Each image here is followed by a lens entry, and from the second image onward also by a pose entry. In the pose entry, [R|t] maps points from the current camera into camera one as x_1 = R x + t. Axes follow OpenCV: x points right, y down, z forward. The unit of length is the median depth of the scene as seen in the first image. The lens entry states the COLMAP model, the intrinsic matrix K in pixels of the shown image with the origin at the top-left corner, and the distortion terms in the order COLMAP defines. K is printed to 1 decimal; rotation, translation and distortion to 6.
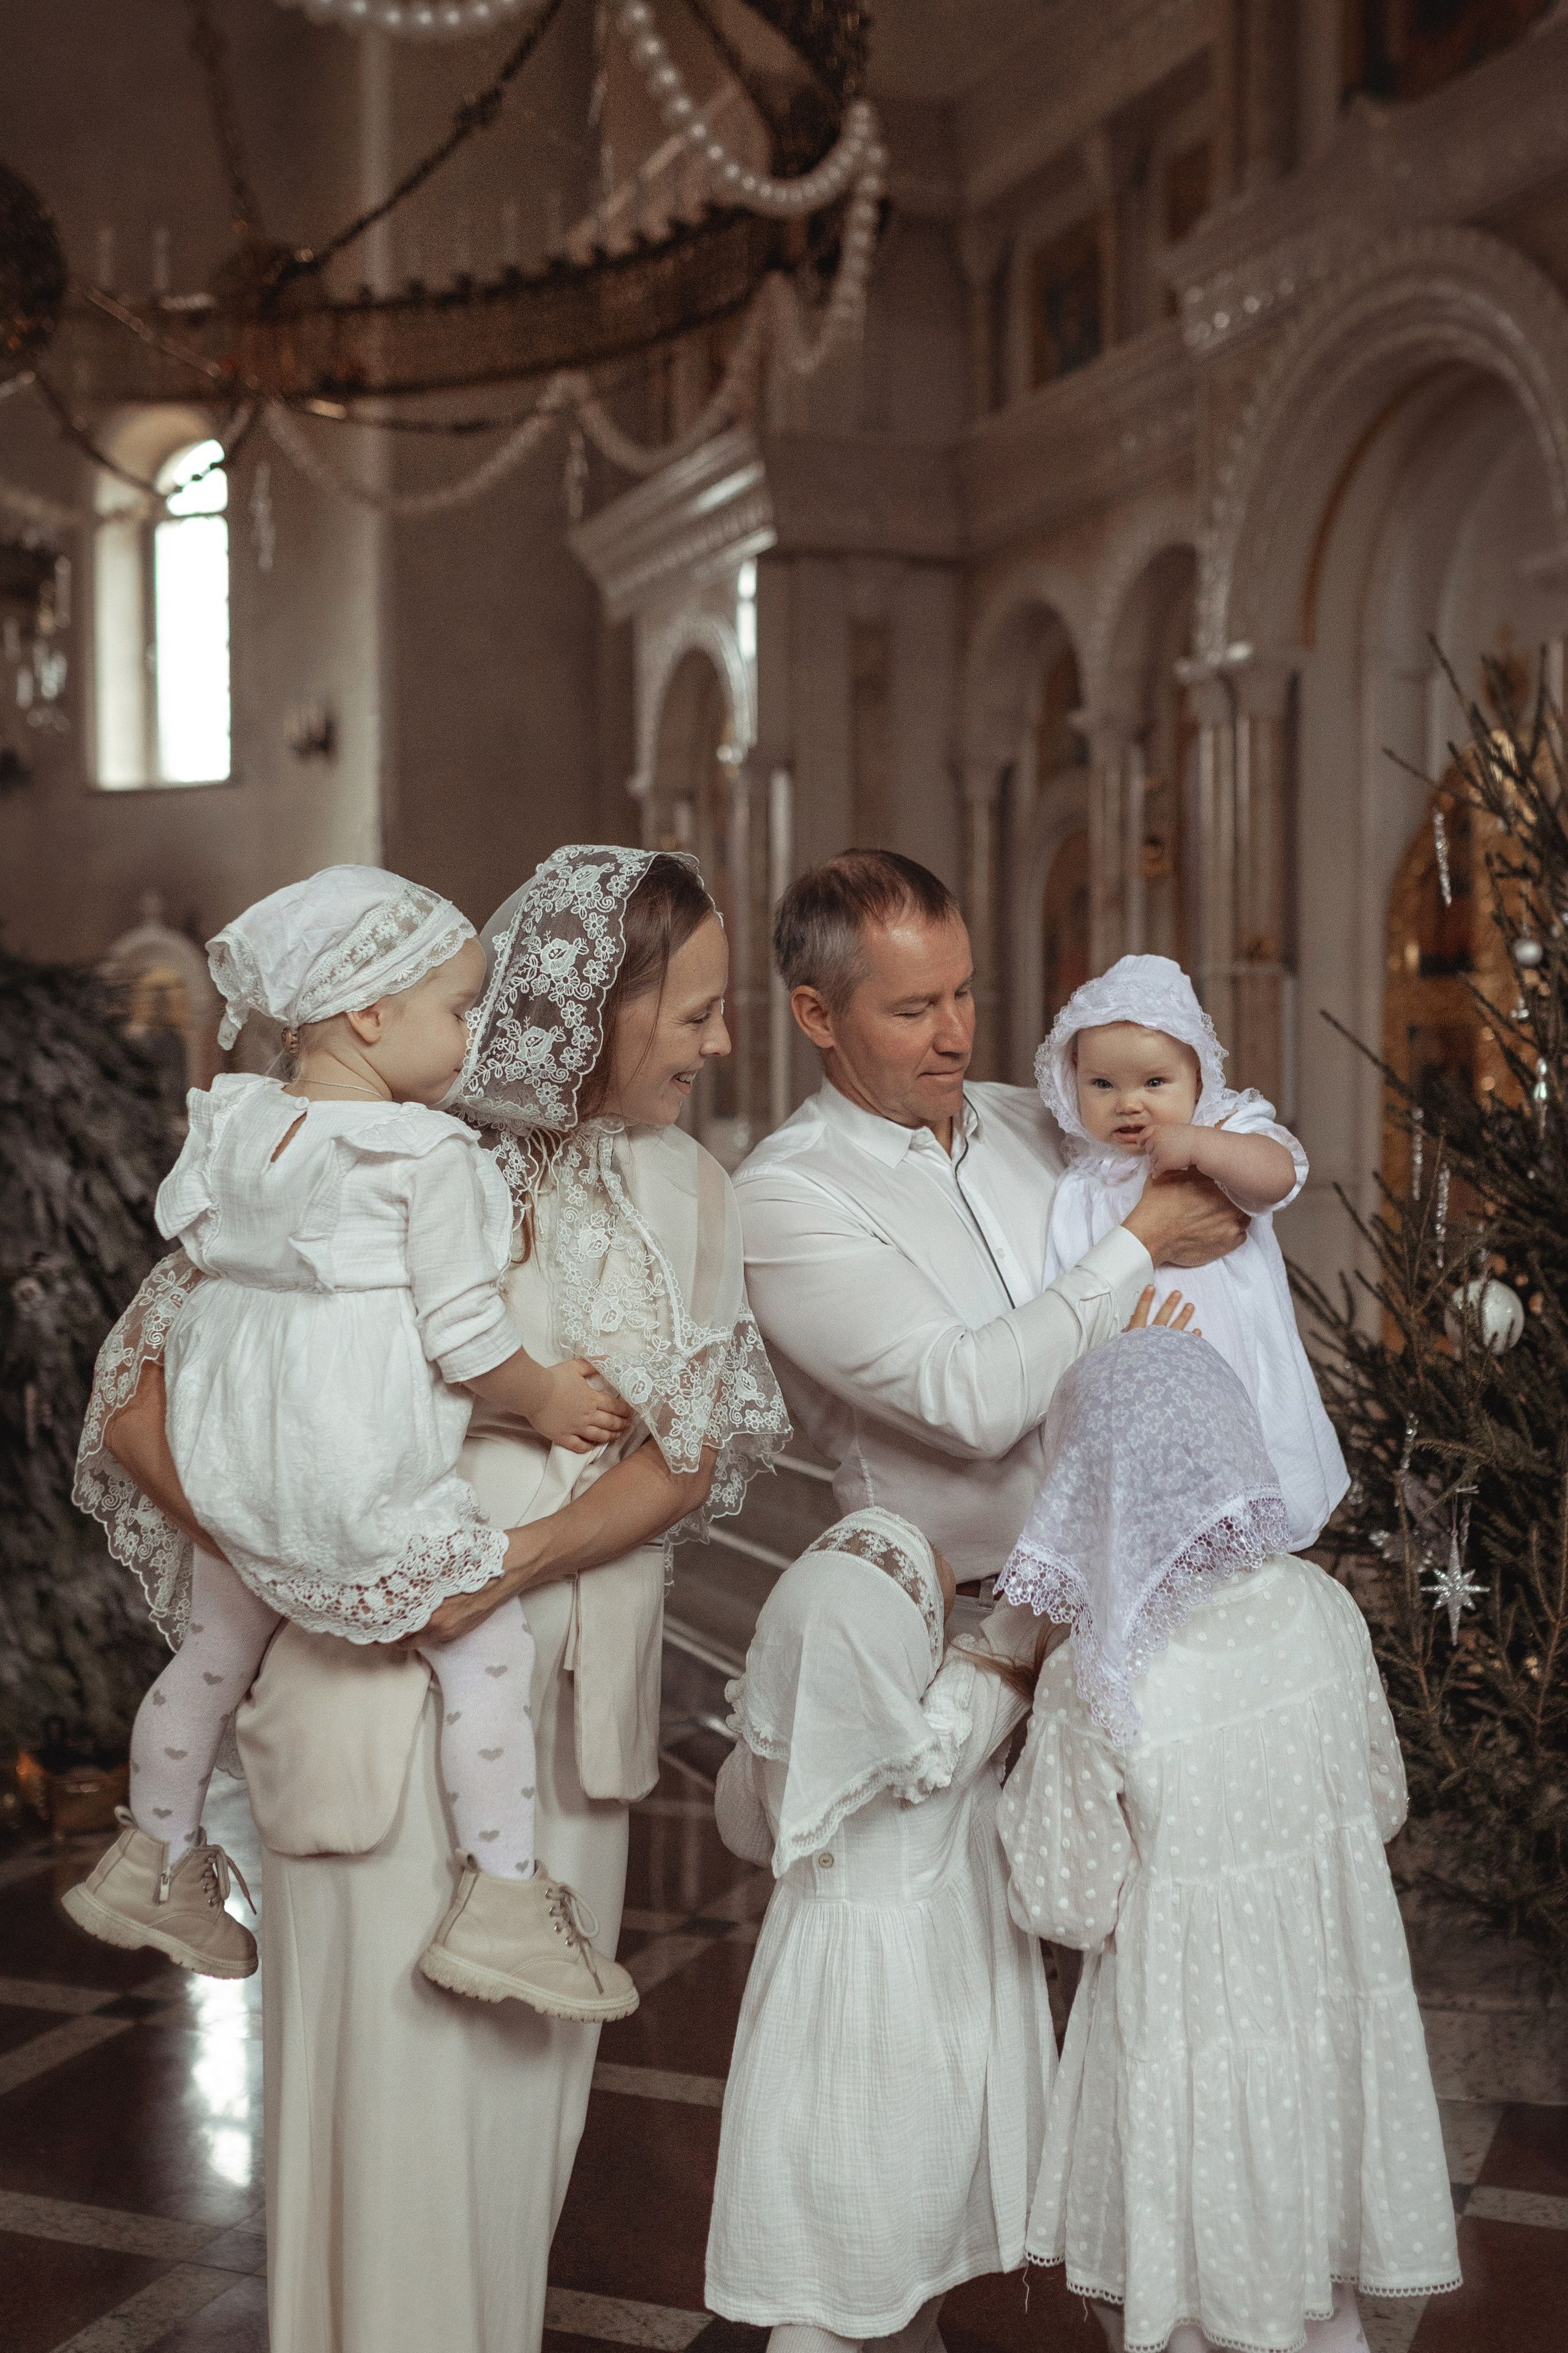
lens RADIAL K [[2641.9, 0, 928.4], [0, 2641.9, 1203.3], [0, 0, 1]] dist [-0.002829, -0.006181]
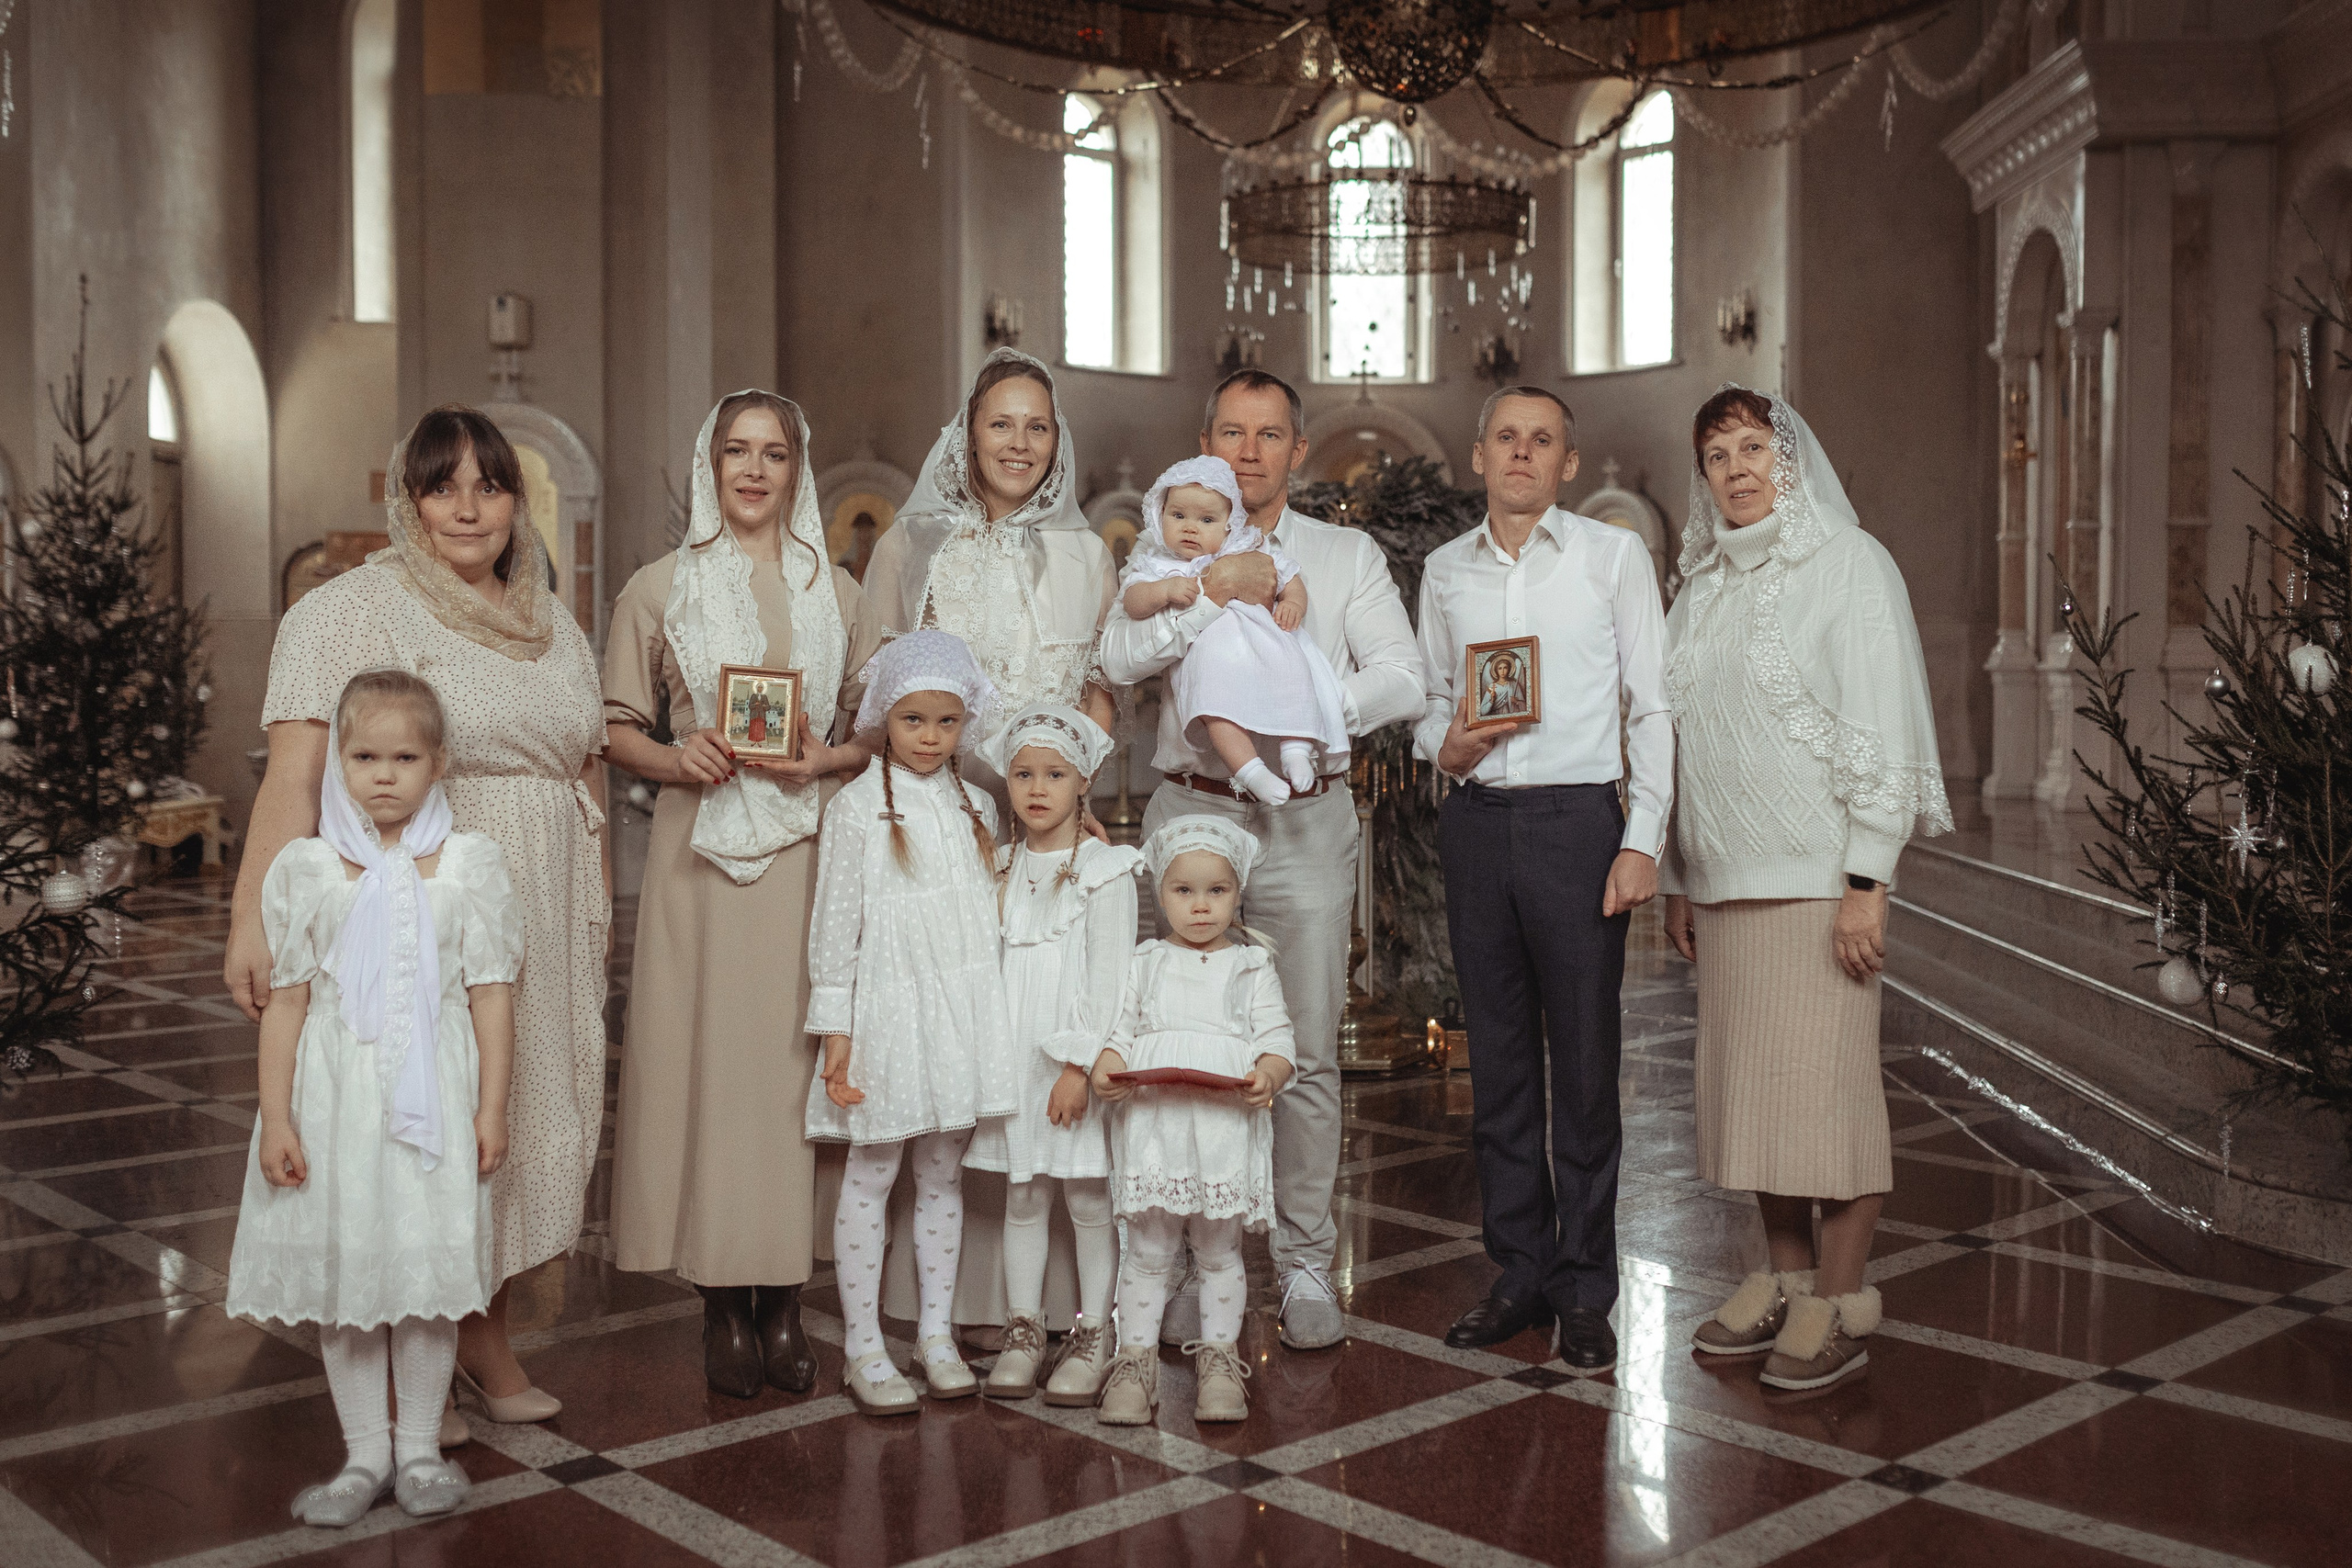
lens RADIAL K [[2438.7, 0, 1253.1], [0, 2438.7, 740.4], [0, 0, 1]] dist [-0.008402, -0.006531]
pose [[0.898926, 0.017658, -0.437744, 0.100324], [-0.020608, 0.999786, -0.001990, 0.035169], [0.437615, 0.010810, 0.899098, -0.167452]]
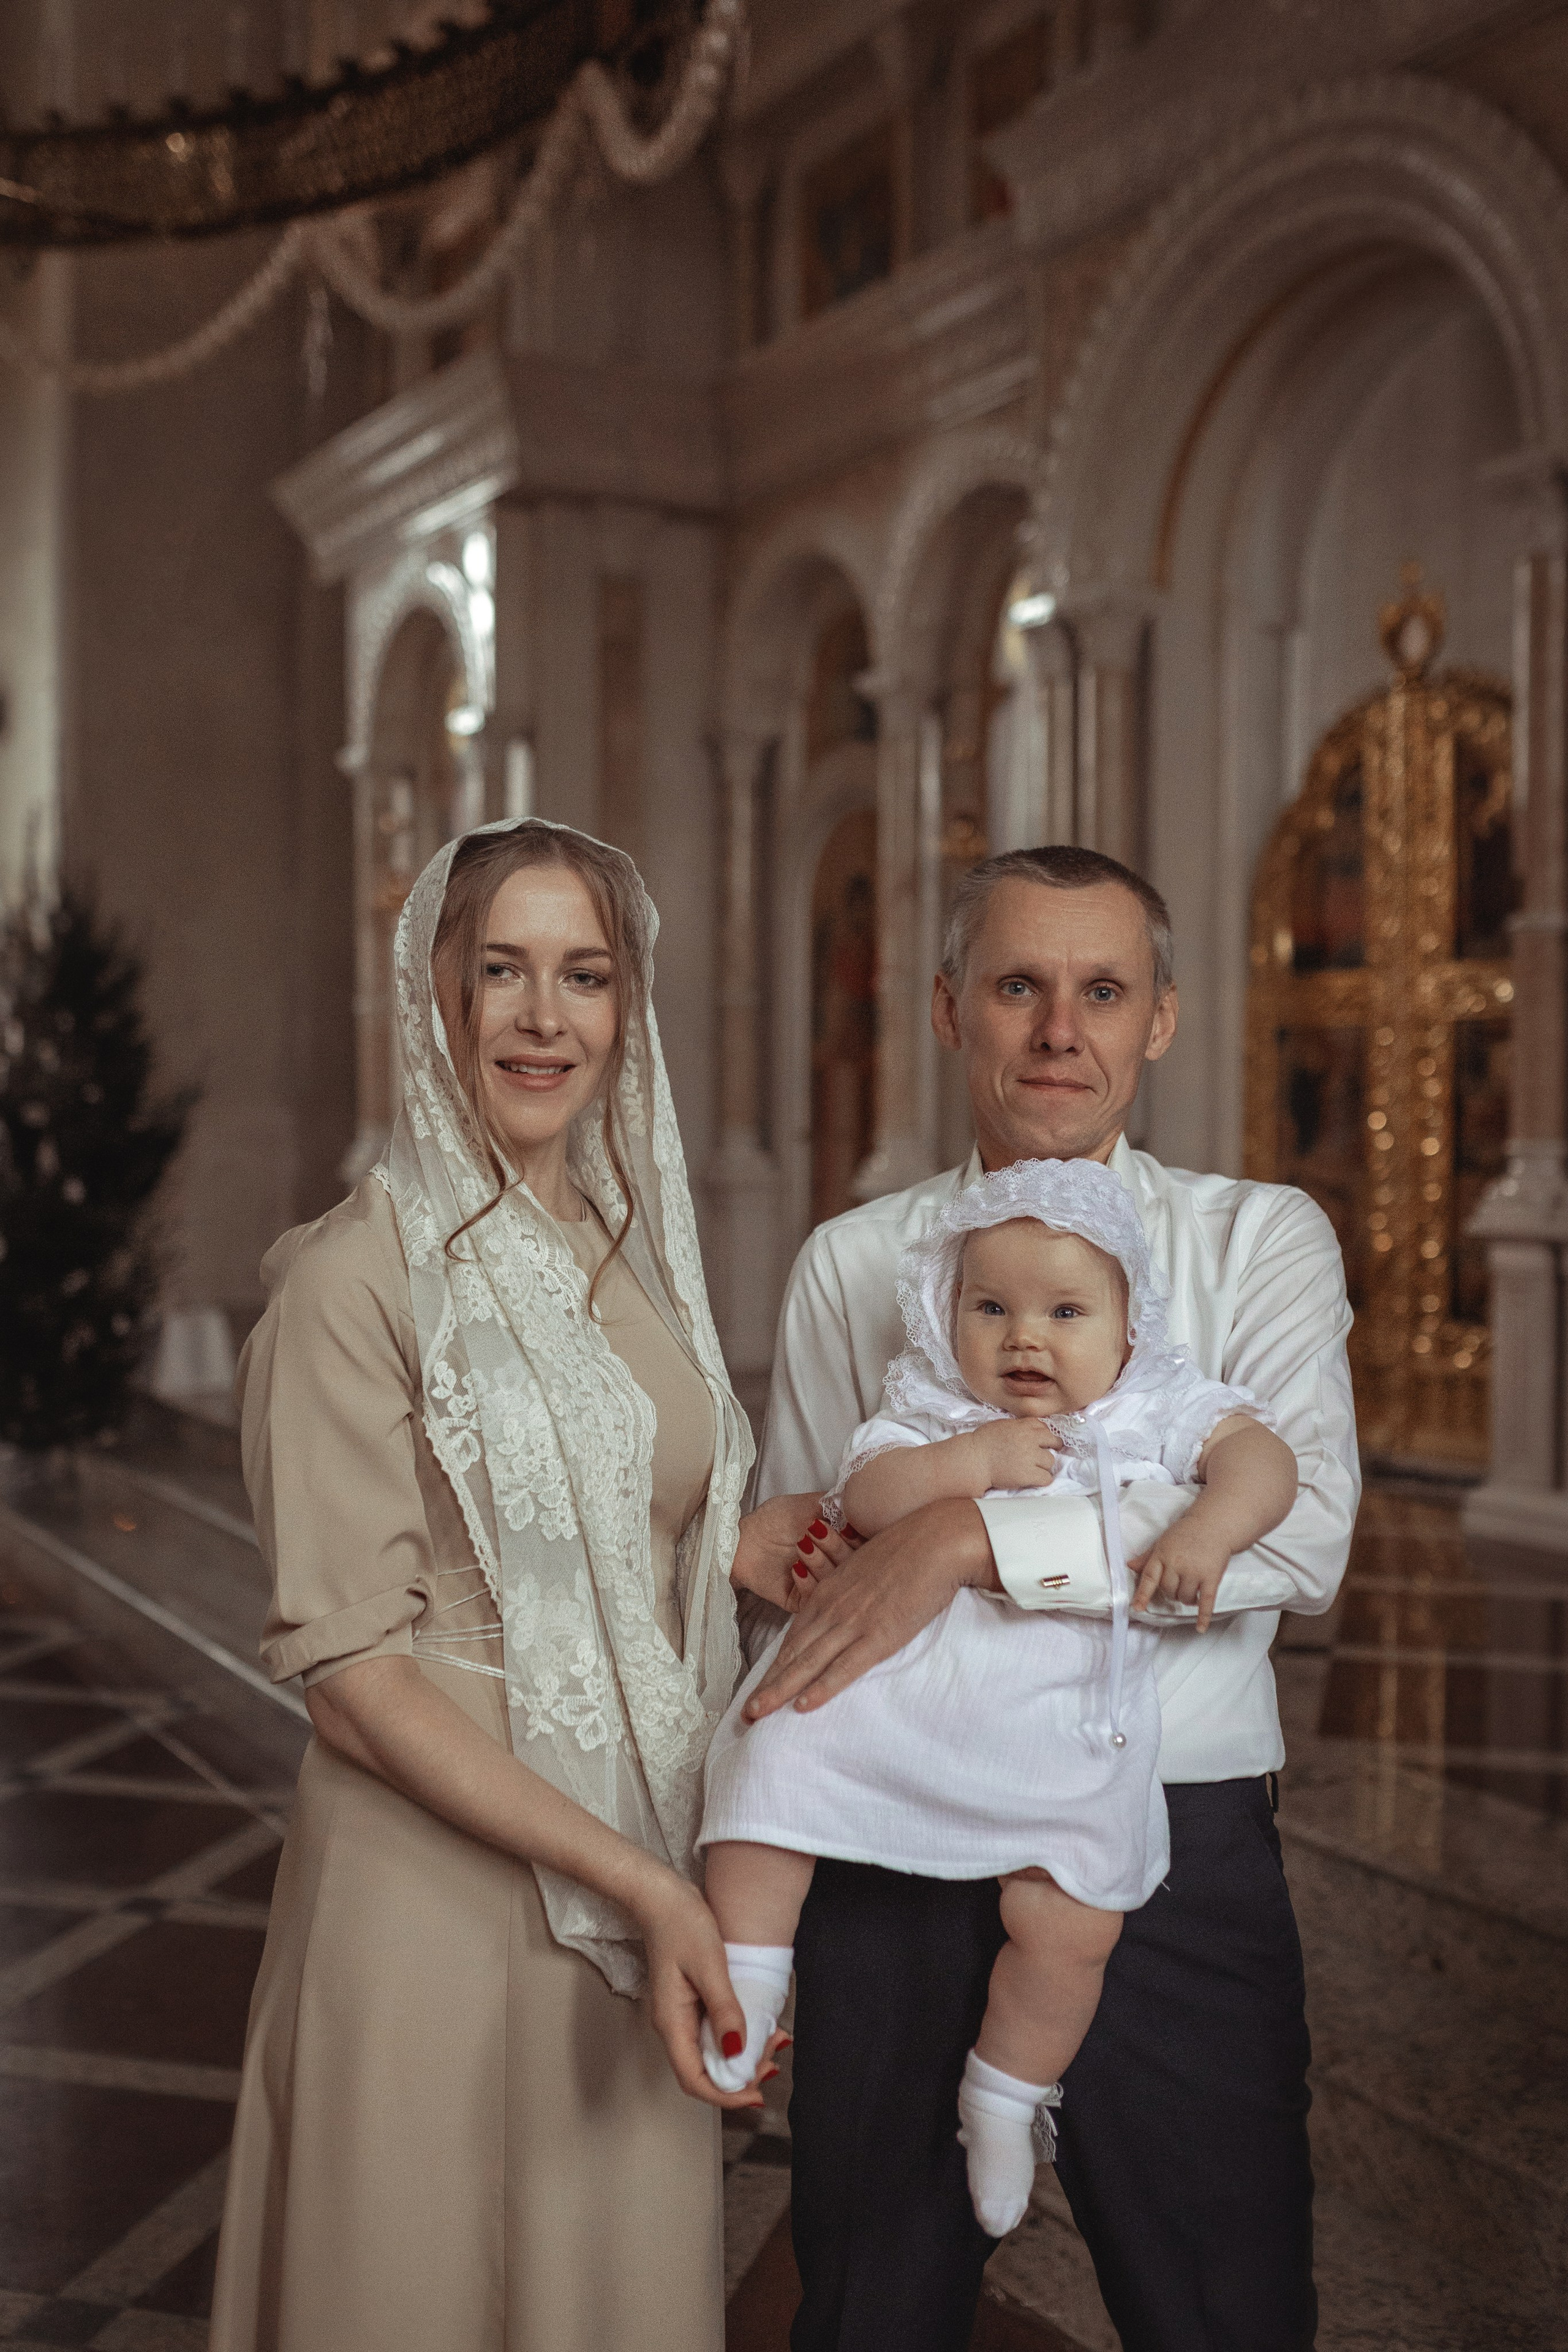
lens RADIAL K [[2438.9, 0, 788.2], [0, 2438.9, 1199.7], [0, 0, 1]] dist [-0.008402, -0.006531]
pose [[0.995625, 0.004447, 0.093333, -0.052853], [-0.004012, 0.999980, -0.004849, -0.006240], [-0.093353, 0.004453, 0.995623, 0.216756]]
